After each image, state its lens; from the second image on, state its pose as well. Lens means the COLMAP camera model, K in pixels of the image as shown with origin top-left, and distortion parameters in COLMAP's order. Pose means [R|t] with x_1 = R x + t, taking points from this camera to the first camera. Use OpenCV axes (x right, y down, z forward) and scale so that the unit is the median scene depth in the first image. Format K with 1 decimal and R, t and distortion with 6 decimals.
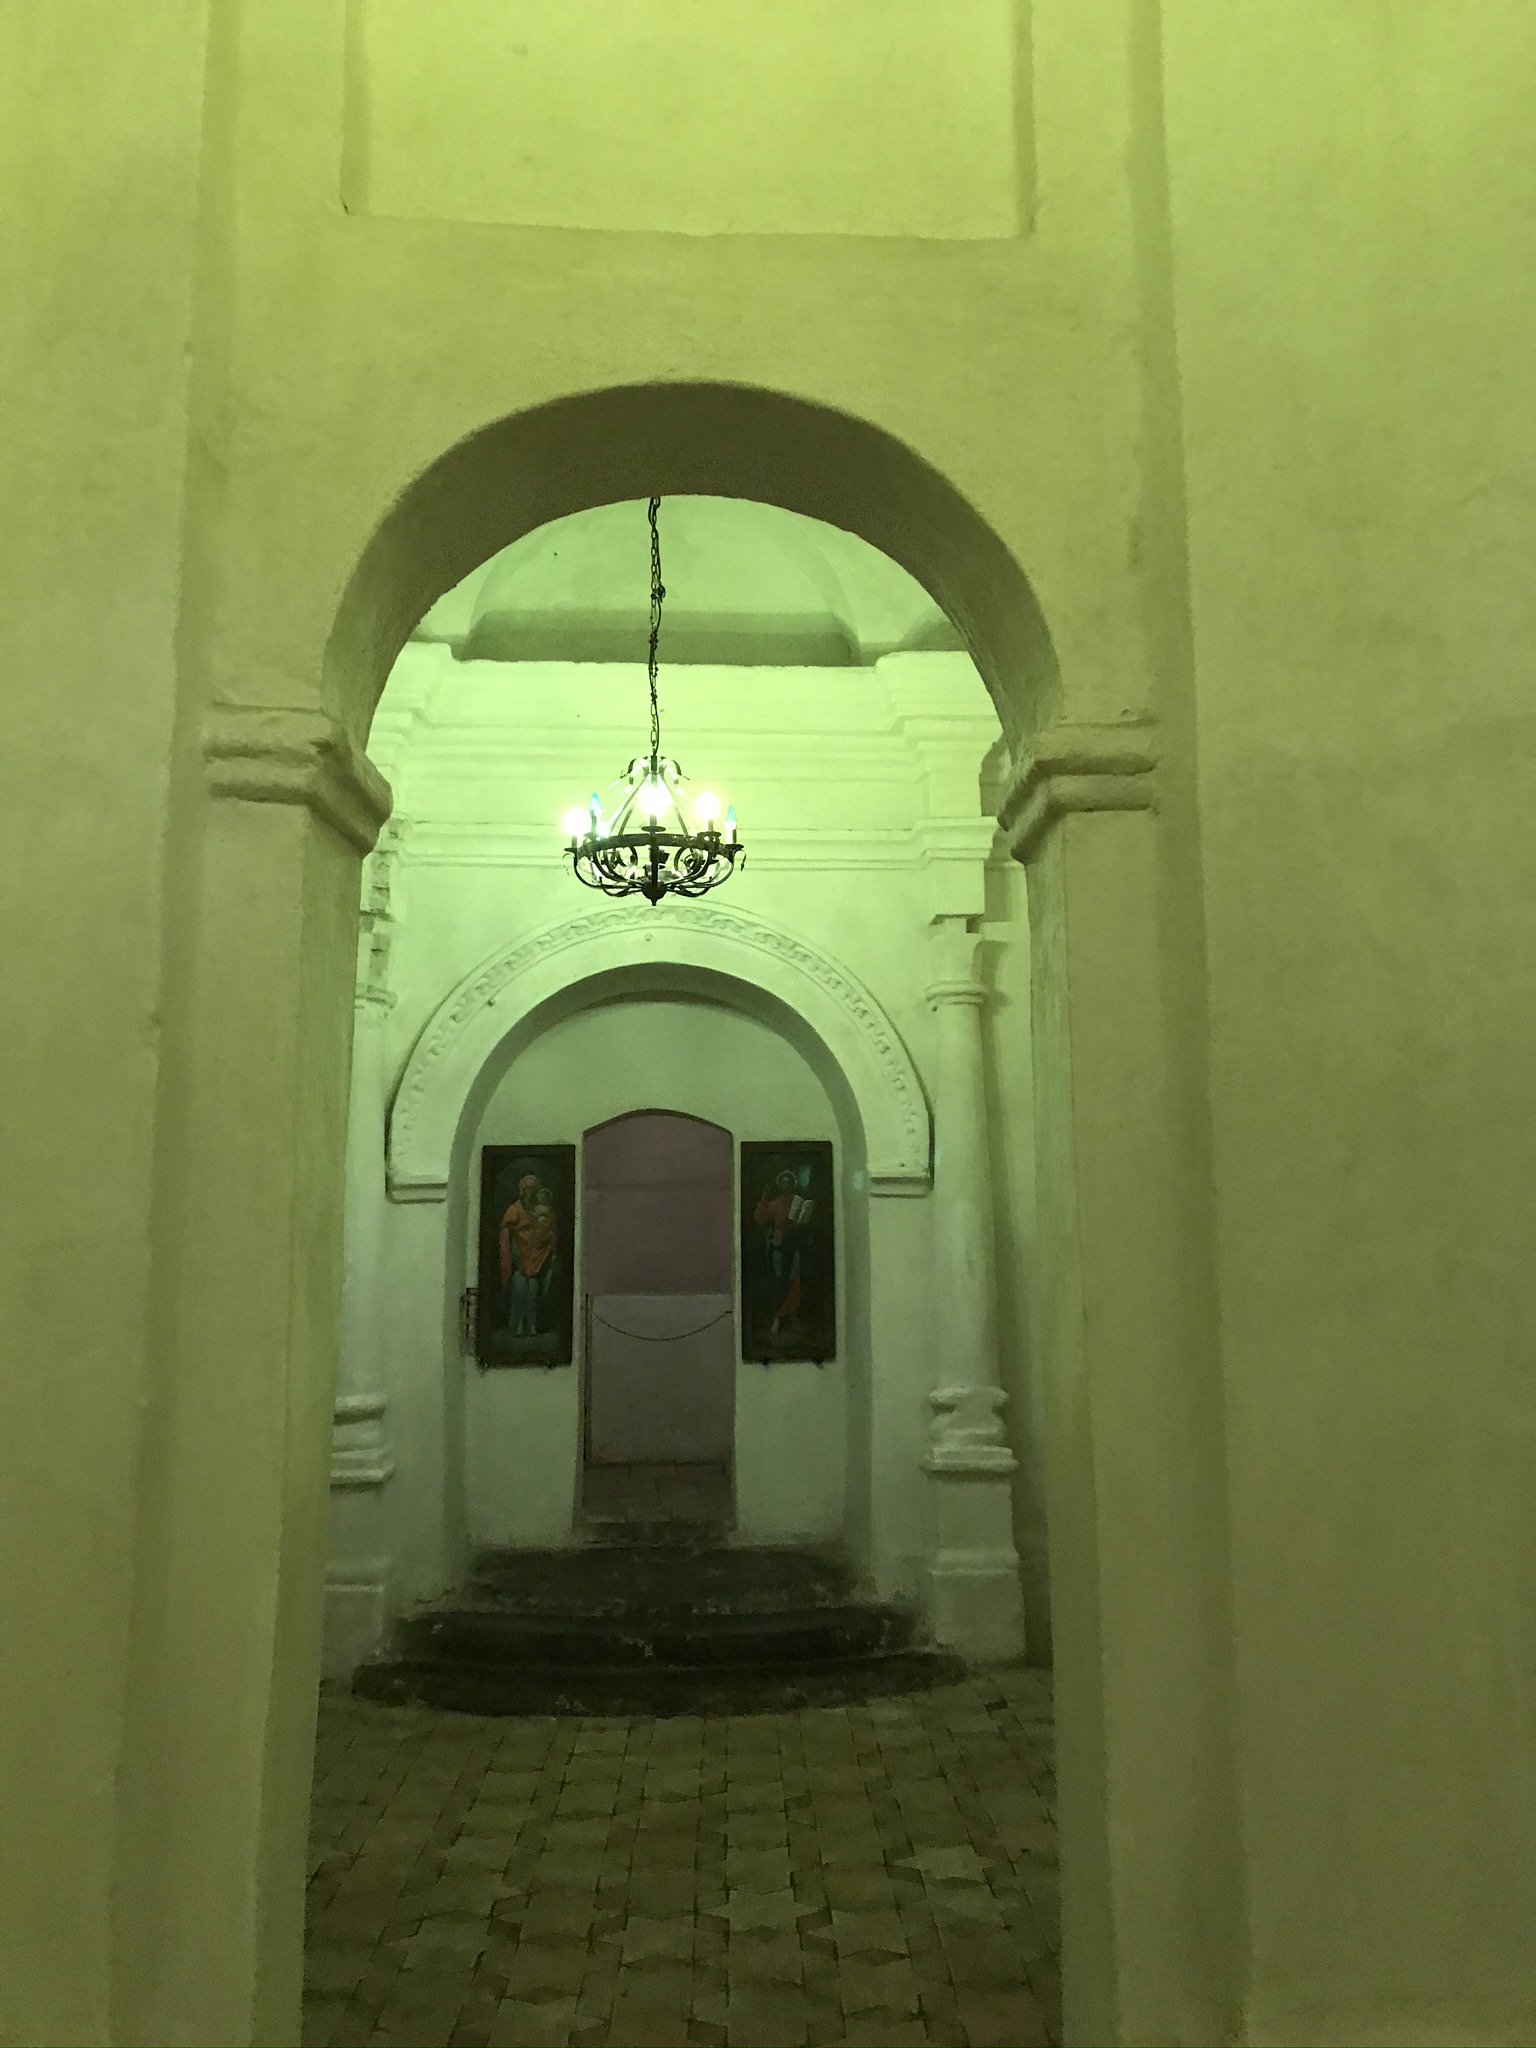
lens RADIAL K [[1671.7, 0, 768.0], [0, 1671.7, 1024.0], [0, 0, 1]] dist [0.033740, -0.001191]
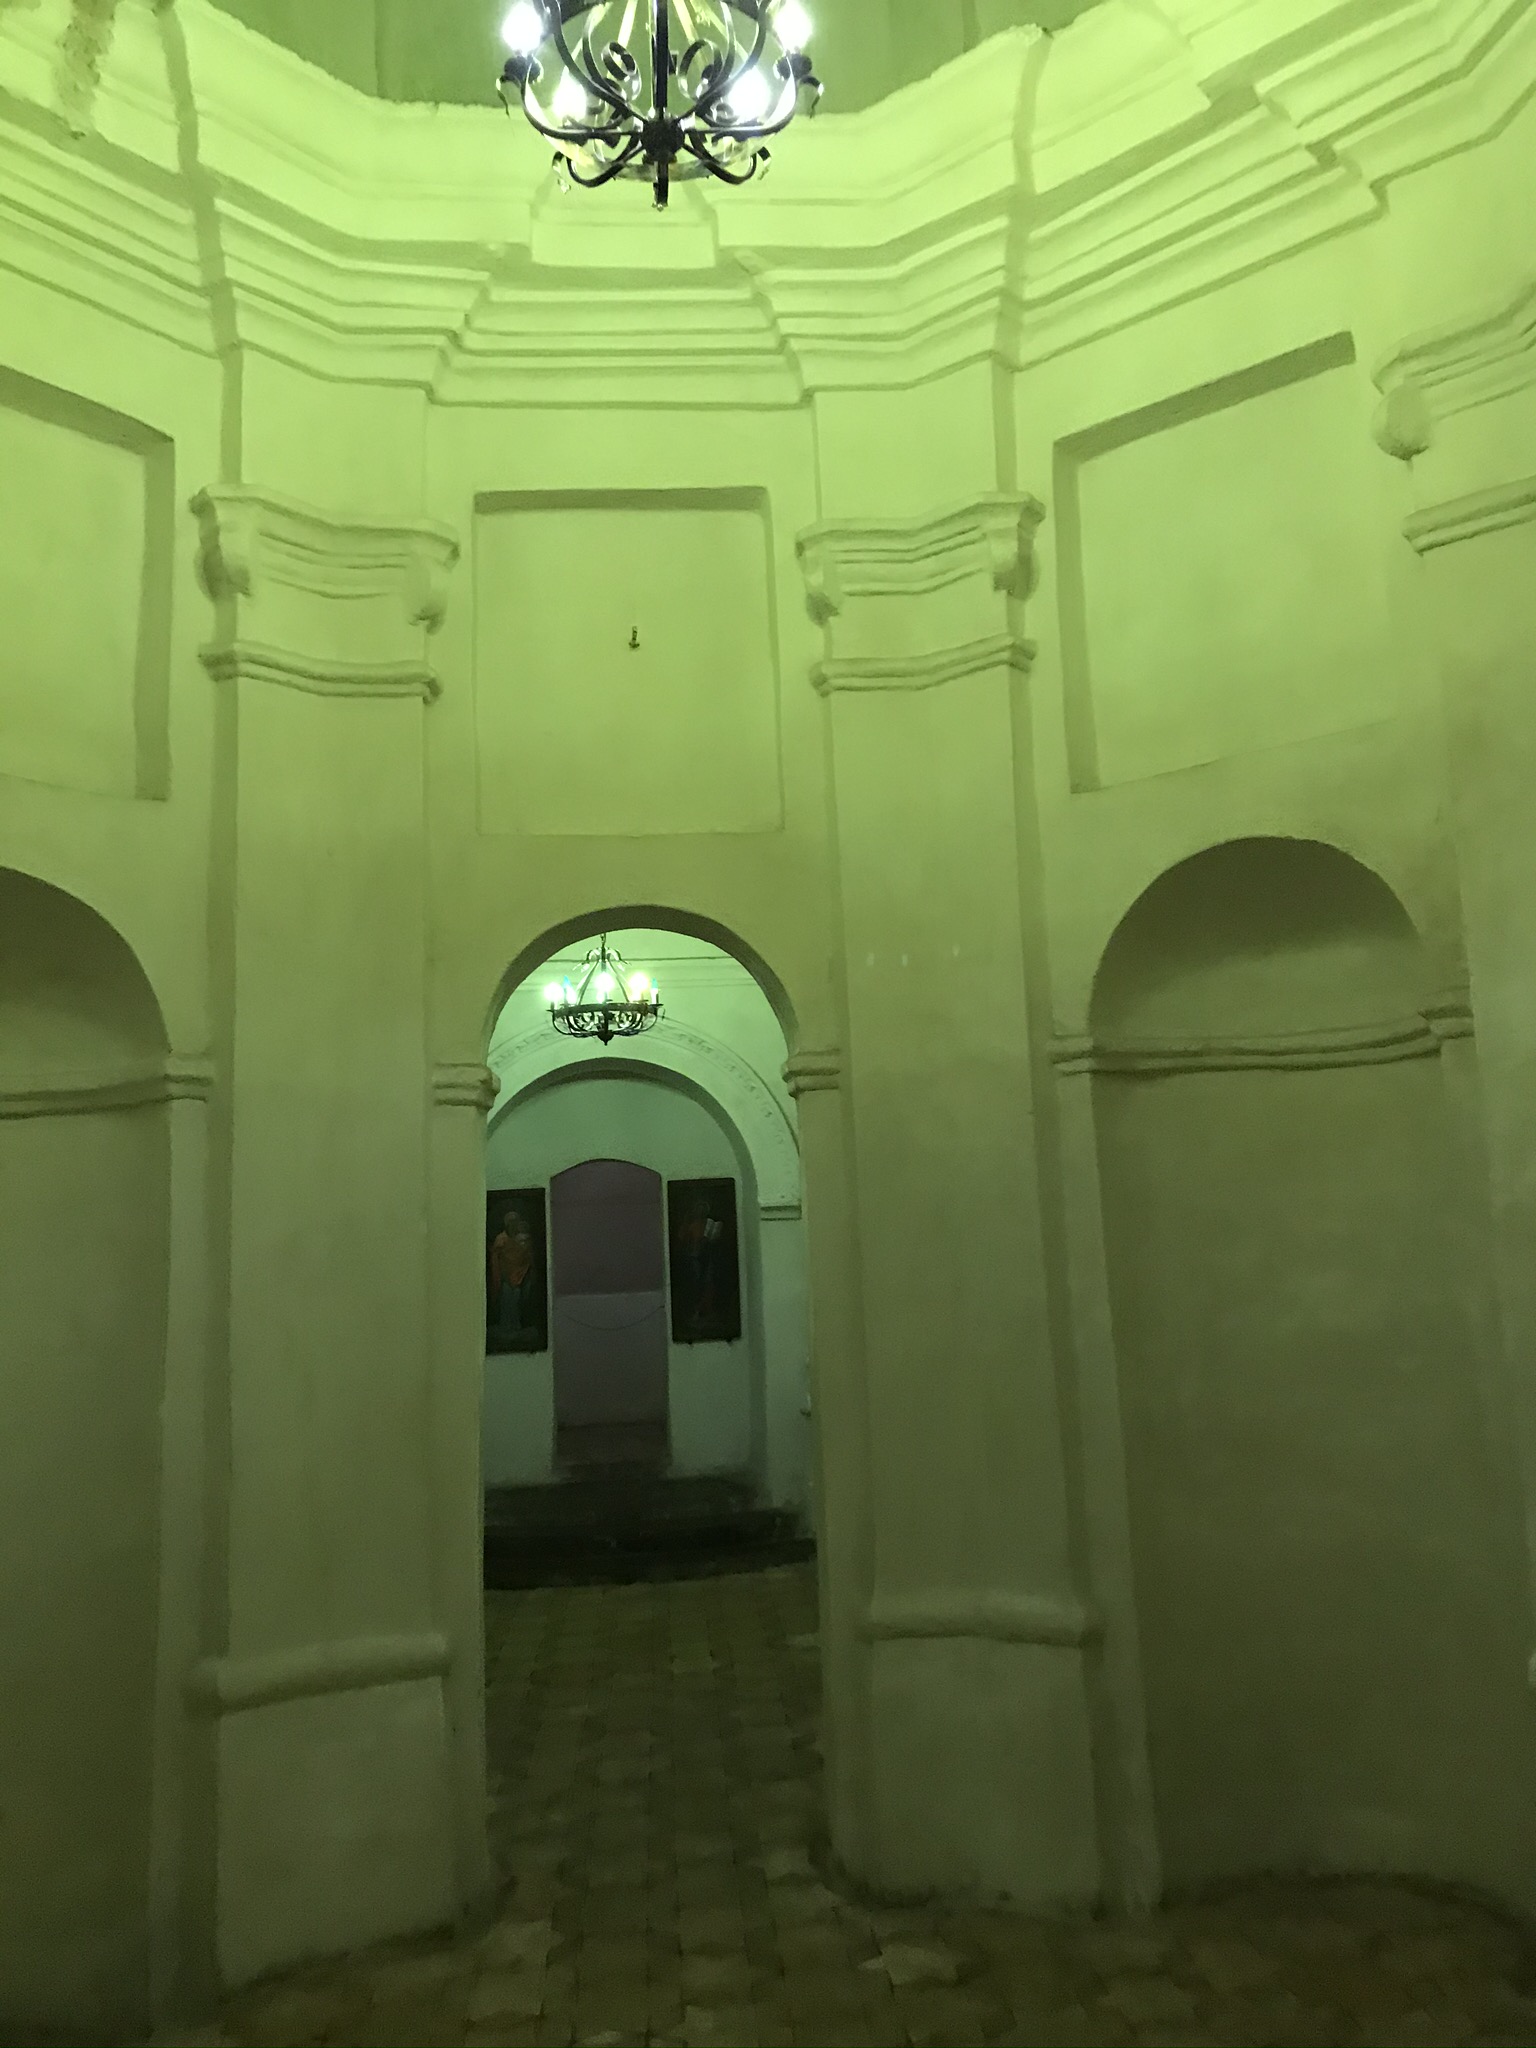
lens RADIAL K [[1672.9, 0, 797.7], [0, 1672.9, 955.1], [0, 0, 1]] dist [-0.000113, 0.000083]
pose [[0.997552, -0.029550, 0.063376, 0.009869], [0.031441, 0.999083, -0.029053, -0.078985], [-0.062459, 0.030975, 0.997567, -0.417903]]
